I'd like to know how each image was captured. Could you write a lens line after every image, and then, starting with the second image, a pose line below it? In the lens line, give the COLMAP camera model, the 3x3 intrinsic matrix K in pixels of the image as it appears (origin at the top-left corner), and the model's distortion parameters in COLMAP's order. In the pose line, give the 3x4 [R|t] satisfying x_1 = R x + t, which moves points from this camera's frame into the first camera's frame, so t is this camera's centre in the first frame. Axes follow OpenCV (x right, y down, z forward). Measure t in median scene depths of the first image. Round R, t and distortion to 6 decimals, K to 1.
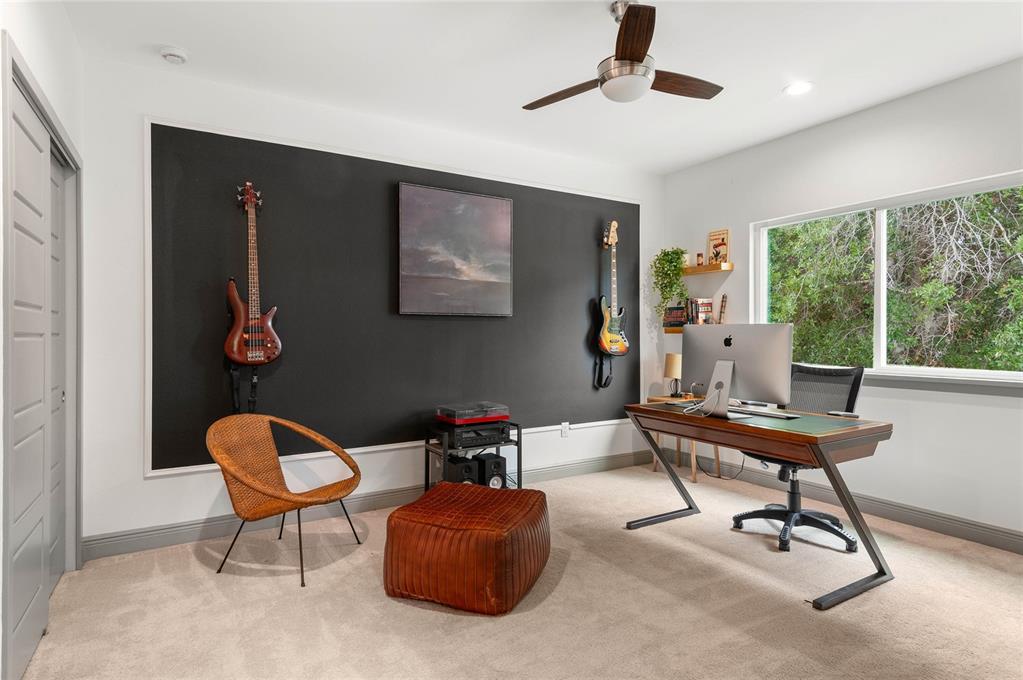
lens RADIAL K [[545.0, 0, 510.4], [0, 545.0, 337.6], [0, 0, 1]] dist [0.019457, -0.000902]
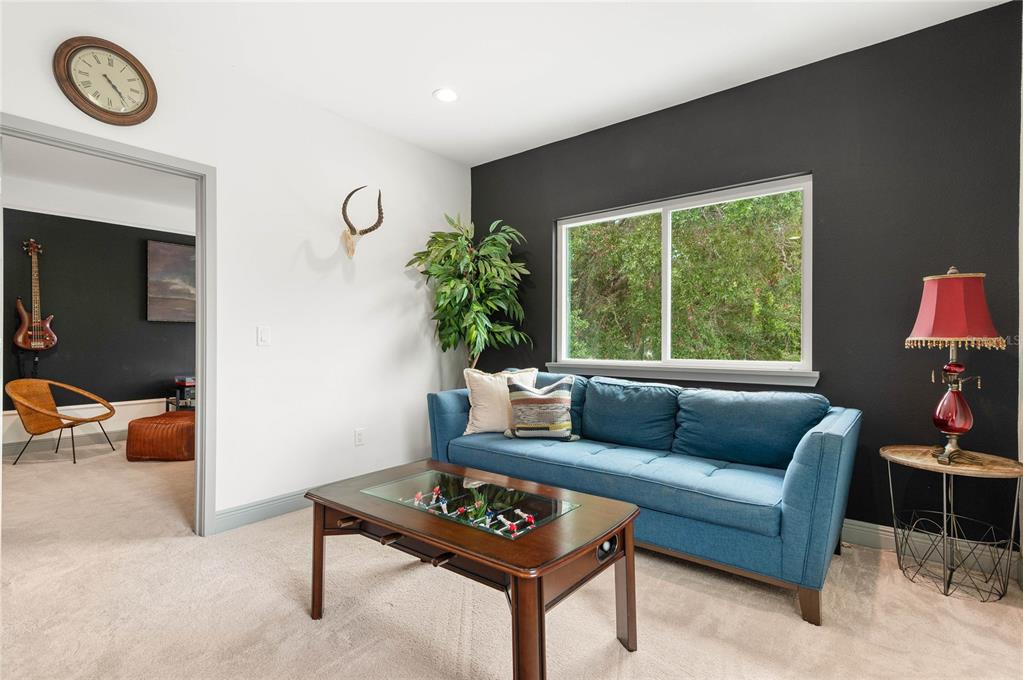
lens RADIAL K [[494.7, 0, 510.5], [0, 494.7, 339.0], [0, 0, 1]] dist [0.013567, 0.000377]
pose [[0.932627, 0.002525, 0.360834, 0.316196], [-0.000916, 0.999989, -0.004631, 0.021175], [-0.360842, 0.003988, 0.932618, -0.912338]]
